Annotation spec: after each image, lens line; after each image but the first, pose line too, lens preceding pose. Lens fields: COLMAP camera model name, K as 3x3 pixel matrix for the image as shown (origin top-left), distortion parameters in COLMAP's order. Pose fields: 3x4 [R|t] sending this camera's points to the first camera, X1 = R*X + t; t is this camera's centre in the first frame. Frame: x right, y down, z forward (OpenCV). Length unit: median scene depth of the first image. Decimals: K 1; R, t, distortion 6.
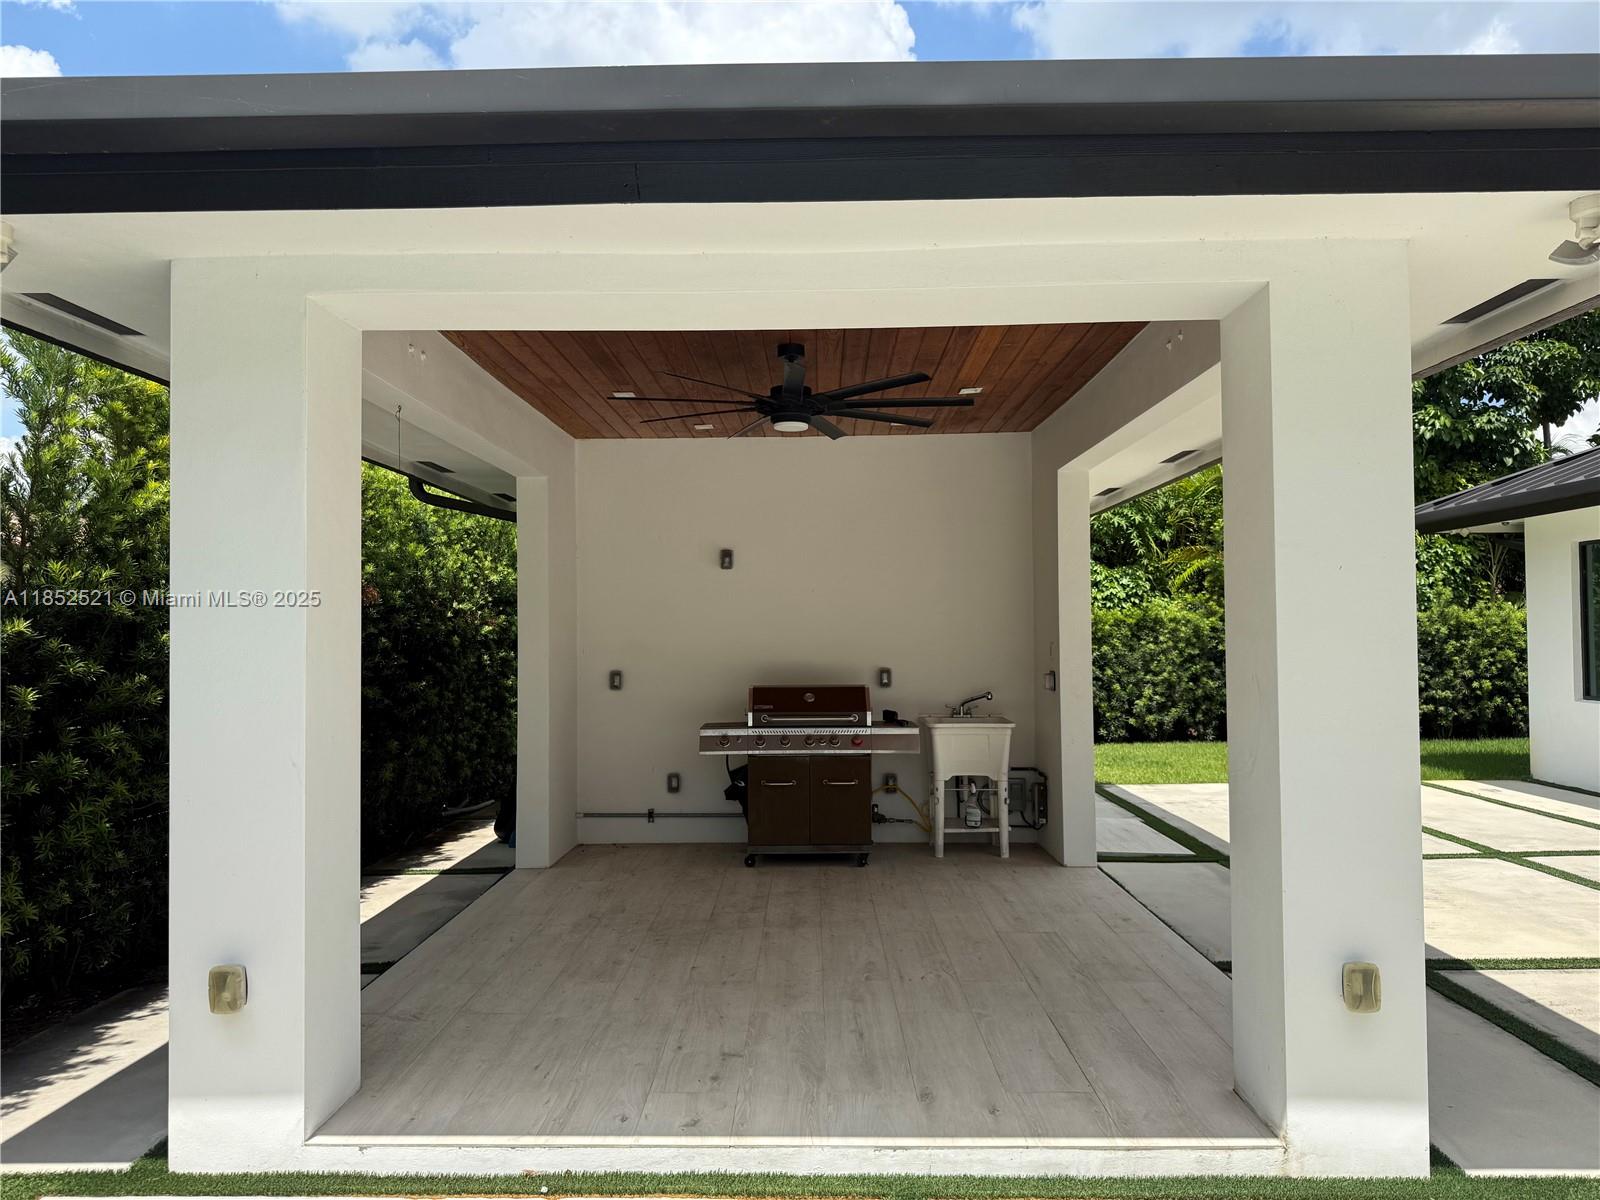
lens RADIAL K [[1122.8, 0, 800.0], [0, 1122.8, 600.0], [0, 0, 1]] dist [-0.001610, 0.000592]
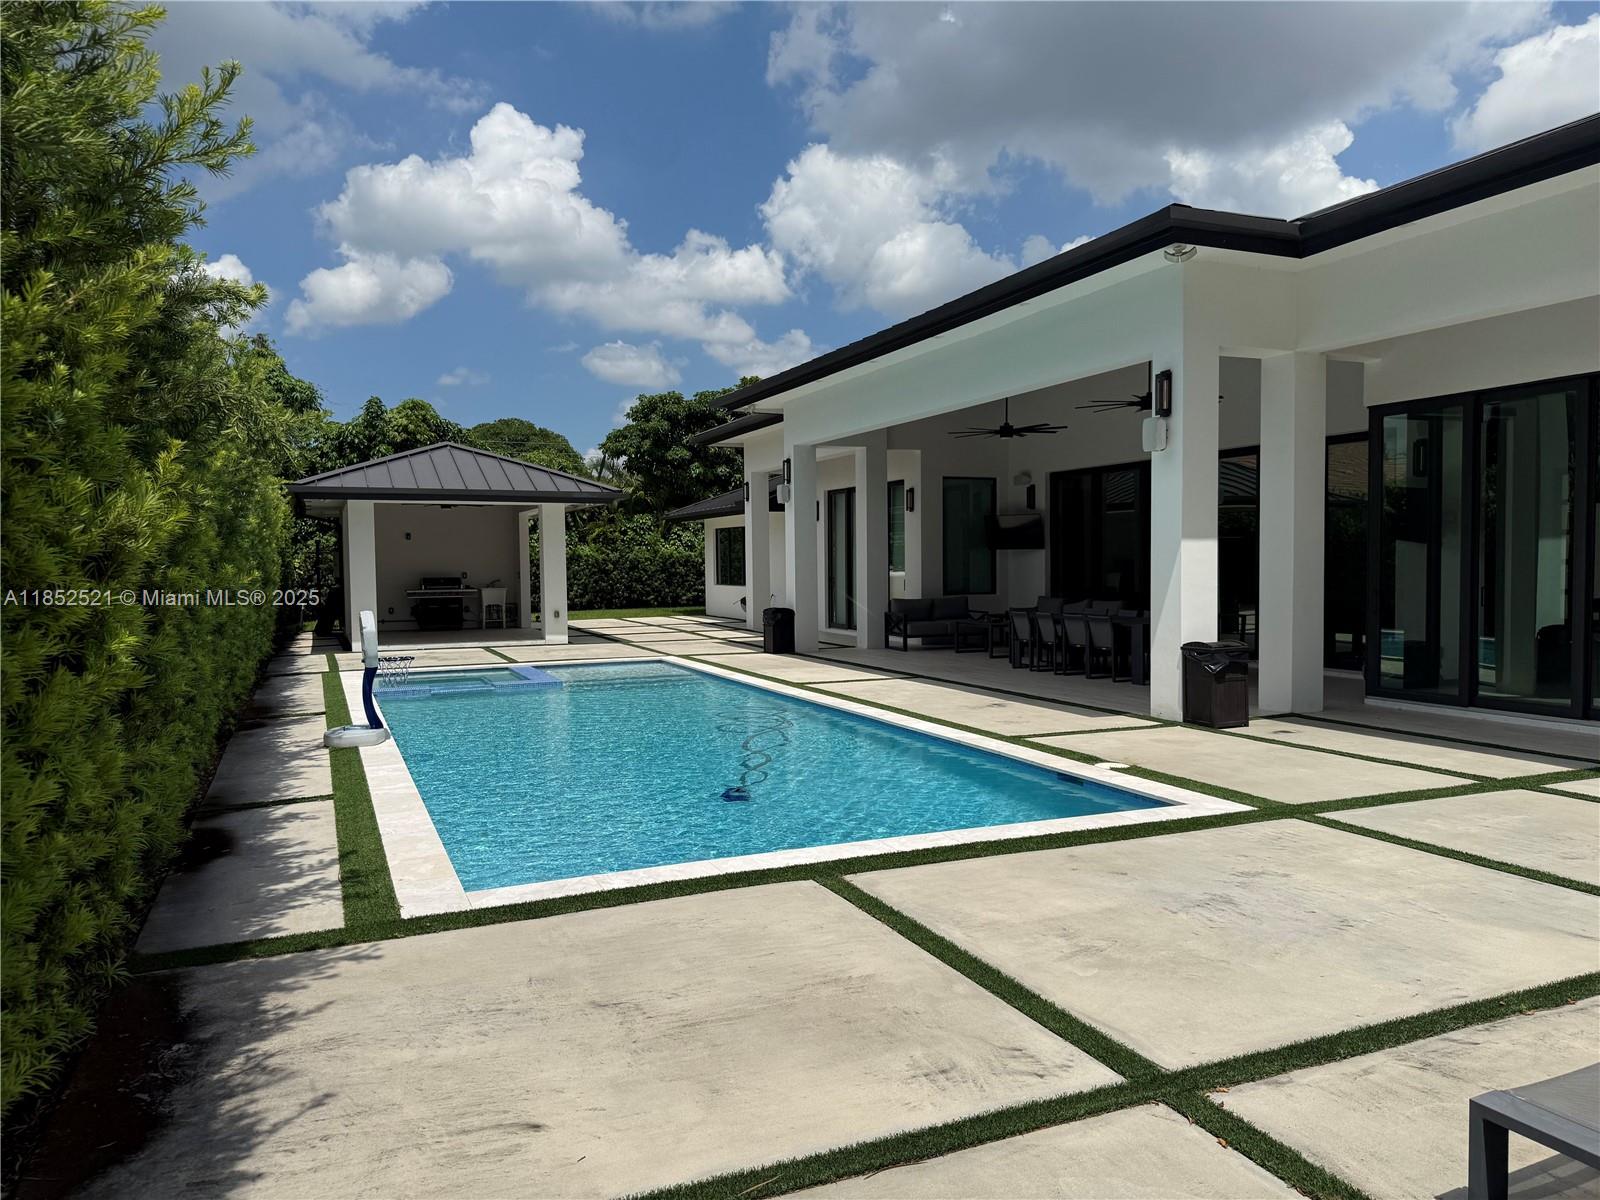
lens RADIAL K [[1122.8, 0, 800.0], [0, 1122.8, 600.0], [0, 0, 1]] dist [-0.001610, 0.000592]
pose [[0.913100, -0.013038, 0.407527, -0.353854], [-0.011726, 0.998236, 0.058208, -0.054277], [-0.407567, -0.057928, 0.911336, -2.265412]]
